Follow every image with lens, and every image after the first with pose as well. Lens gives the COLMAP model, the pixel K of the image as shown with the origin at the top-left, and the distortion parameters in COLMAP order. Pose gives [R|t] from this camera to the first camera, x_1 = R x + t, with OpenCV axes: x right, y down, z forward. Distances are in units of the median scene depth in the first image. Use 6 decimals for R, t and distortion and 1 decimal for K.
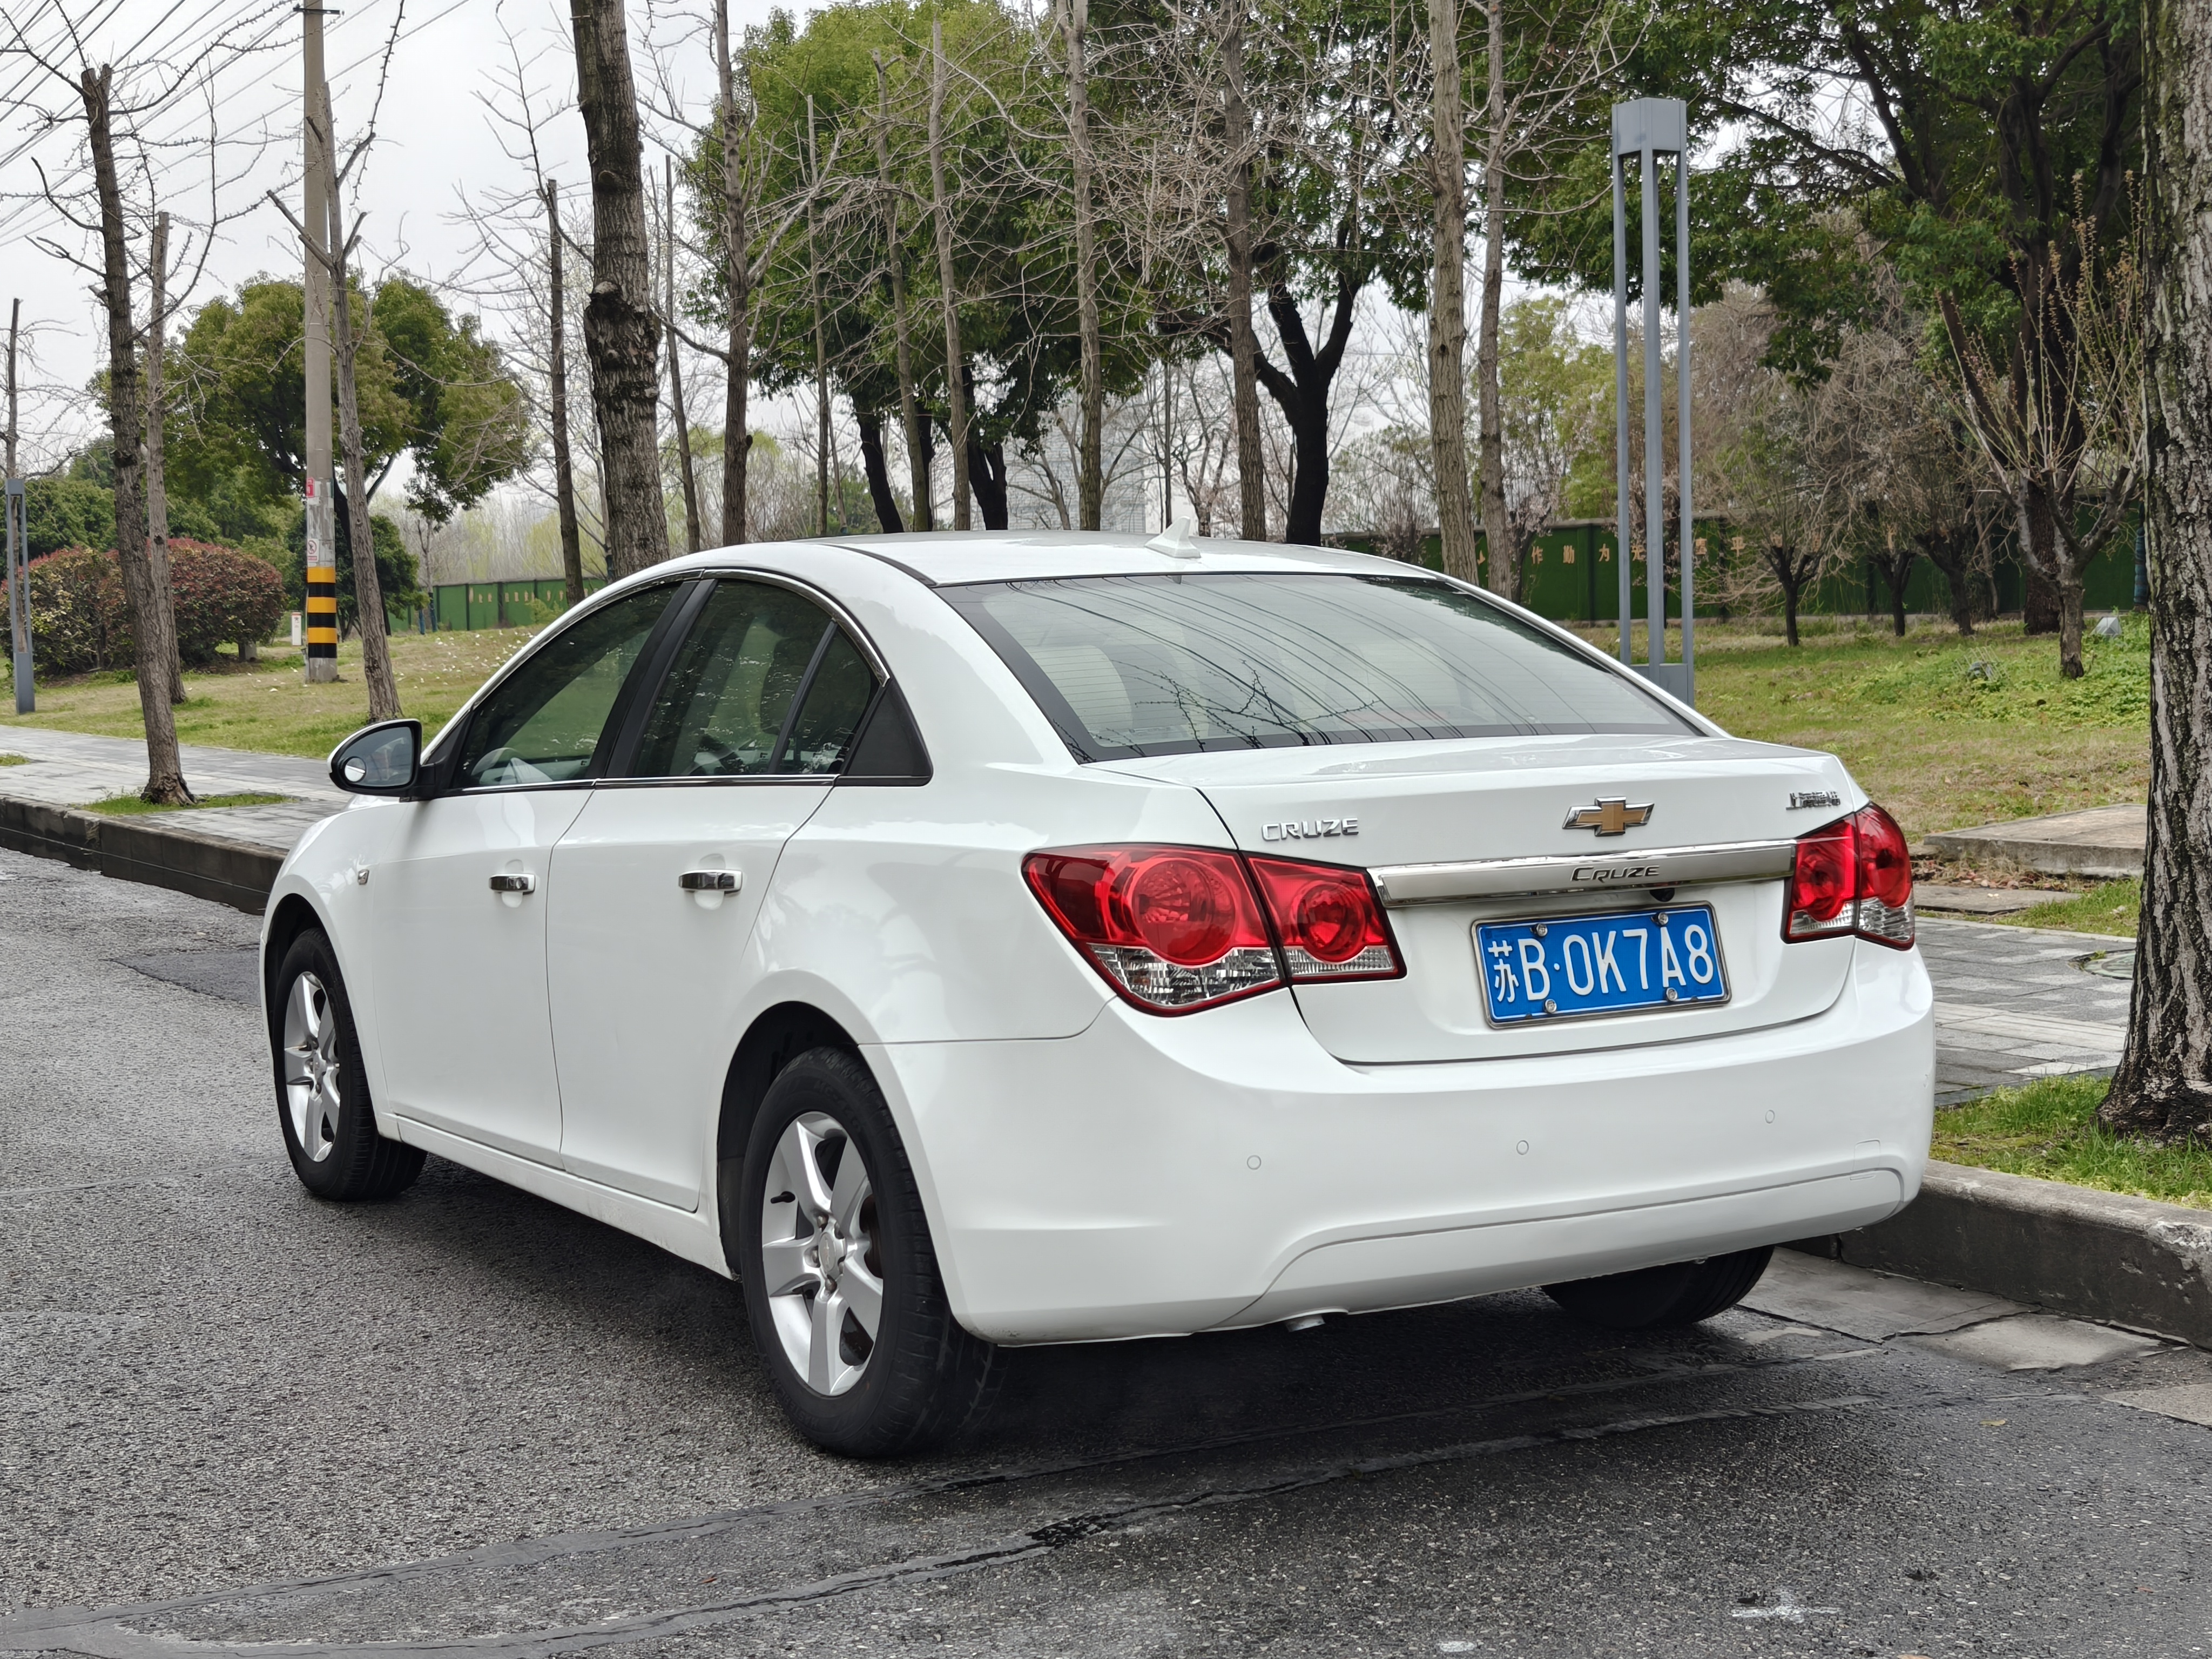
lens RADIAL K [[3099.3, 0, 1106.0], [0, 3099.3, 829.5], [0, 0, 1]] dist [0.209486, -0.986471]
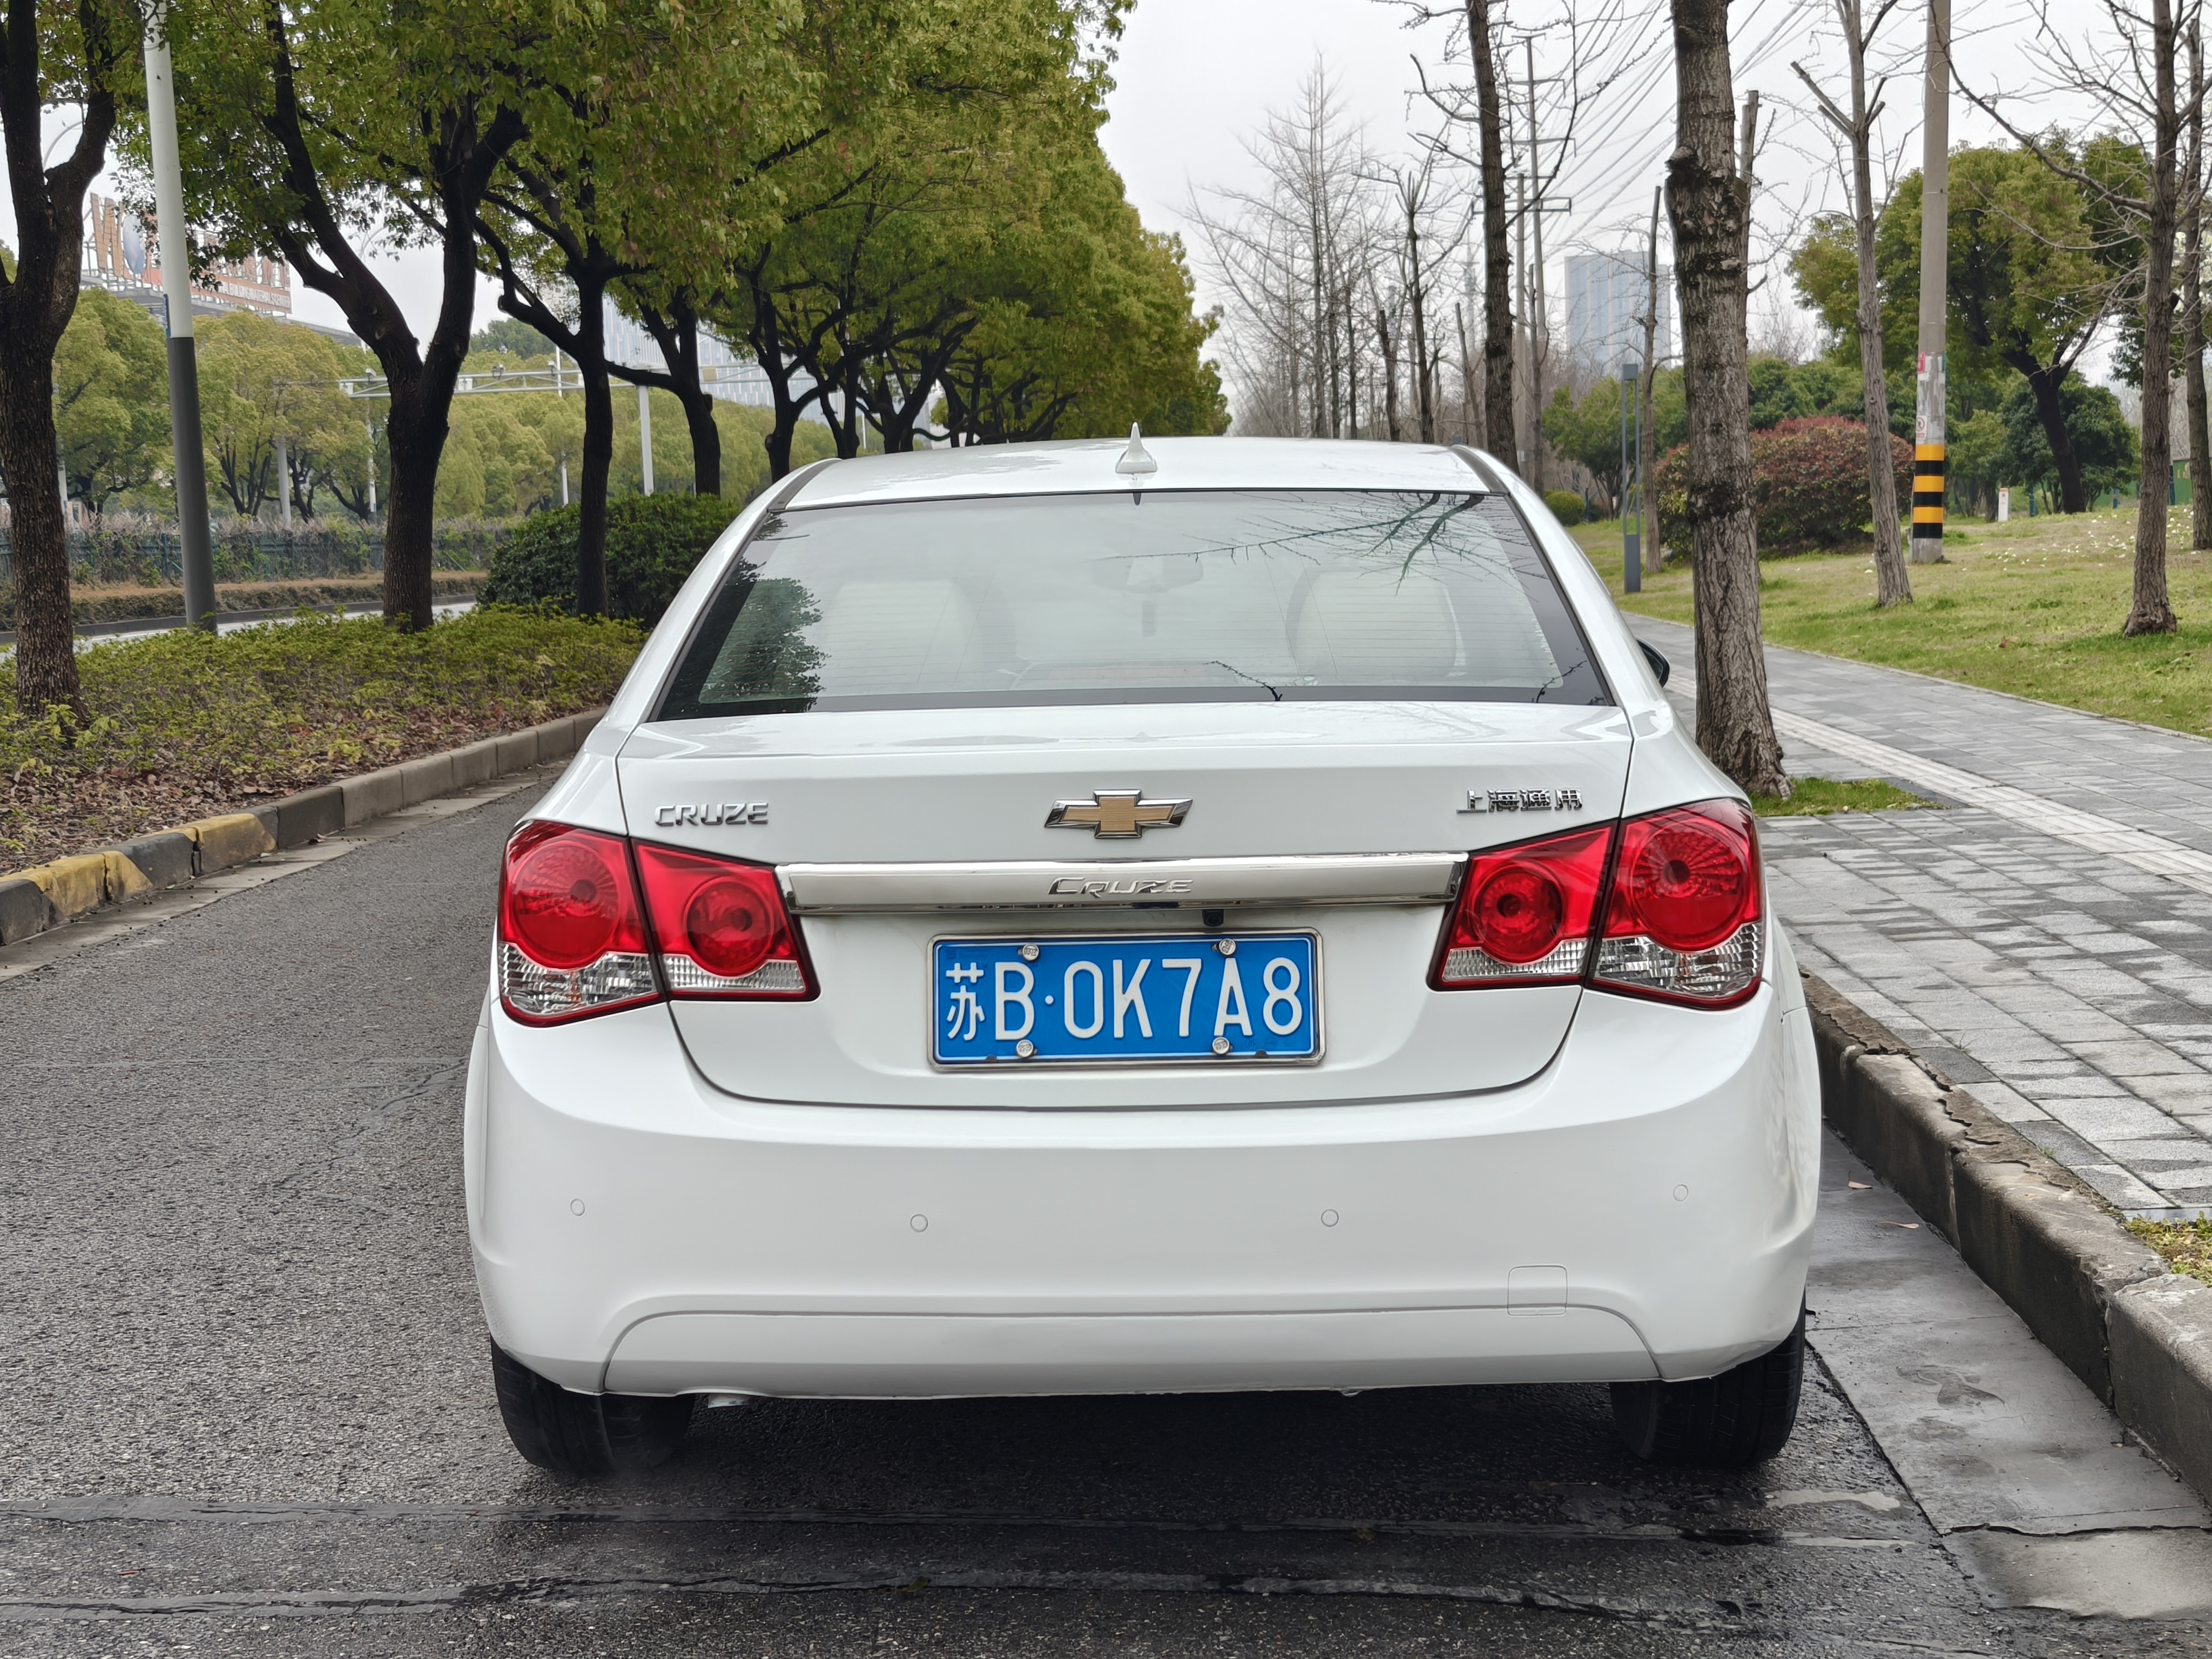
lens RADIAL K [[3099.3, 0, 1106.0], [0, 3099.3, 829.5], [0, 0, 1]] dist [0.209486, -0.986471]
pose [[0.838979, 0.051406, -0.541730, 0.565946], [-0.029505, 0.998361, 0.049042, -0.037367], [0.543363, -0.025162, 0.839121, 0.334780]]
